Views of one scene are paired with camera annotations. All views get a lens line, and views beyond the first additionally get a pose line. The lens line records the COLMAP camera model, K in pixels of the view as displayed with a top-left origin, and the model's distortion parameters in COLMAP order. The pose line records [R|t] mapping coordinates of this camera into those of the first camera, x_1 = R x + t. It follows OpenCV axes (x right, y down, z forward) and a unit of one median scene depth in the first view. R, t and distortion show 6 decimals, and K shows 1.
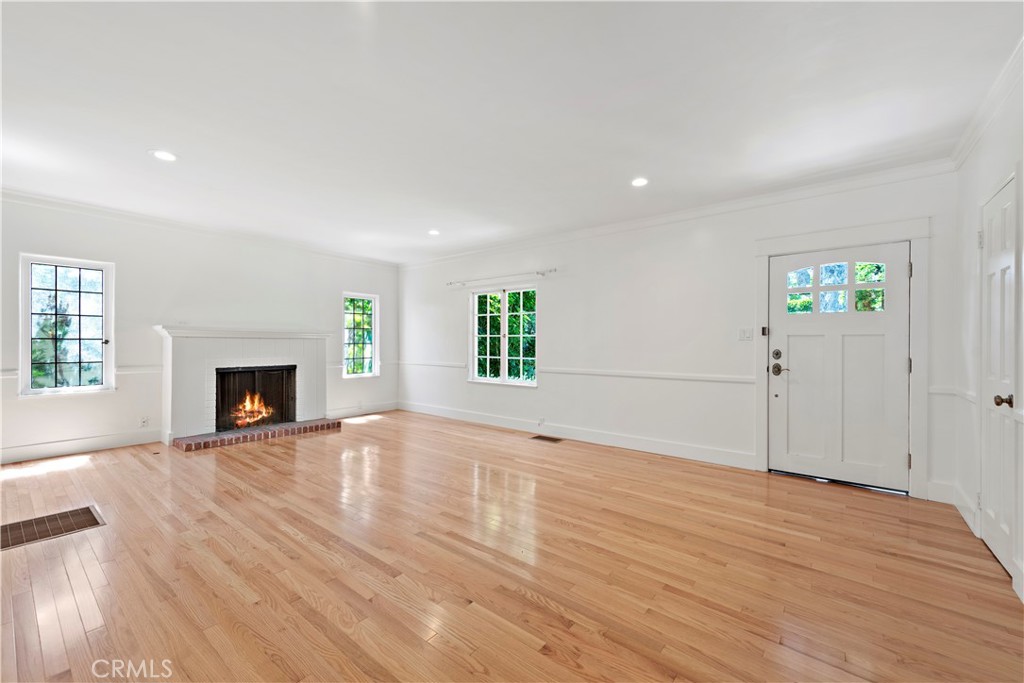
lens RADIAL K [[409.3, 0, 507.2], [0, 409.3, 338.1], [0, 0, 1]] dist [0.002013, 0.000034]
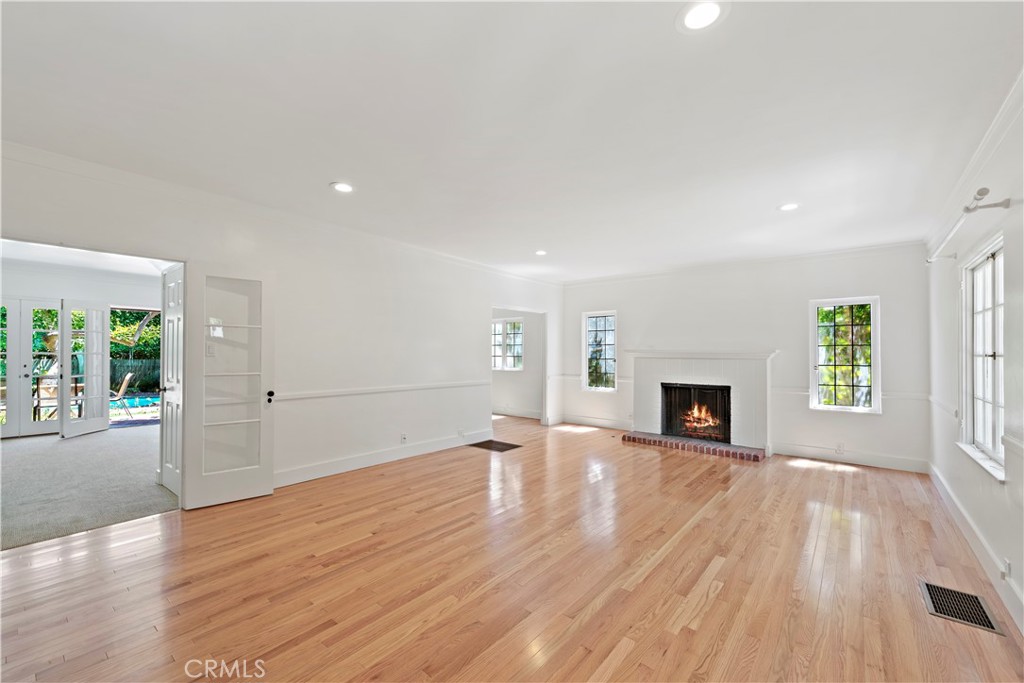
lens RADIAL K [[411.8, 0, 512.0], [0, 411.8, 341.5], [0, 0, 1]] dist [0.029345, -0.015011]
pose [[-0.011686, -0.034954, -0.999321, 0.572454], [0.004153, 0.999379, -0.035005, -0.008912], [0.999923, -0.004559, -0.011534, 0.591112]]
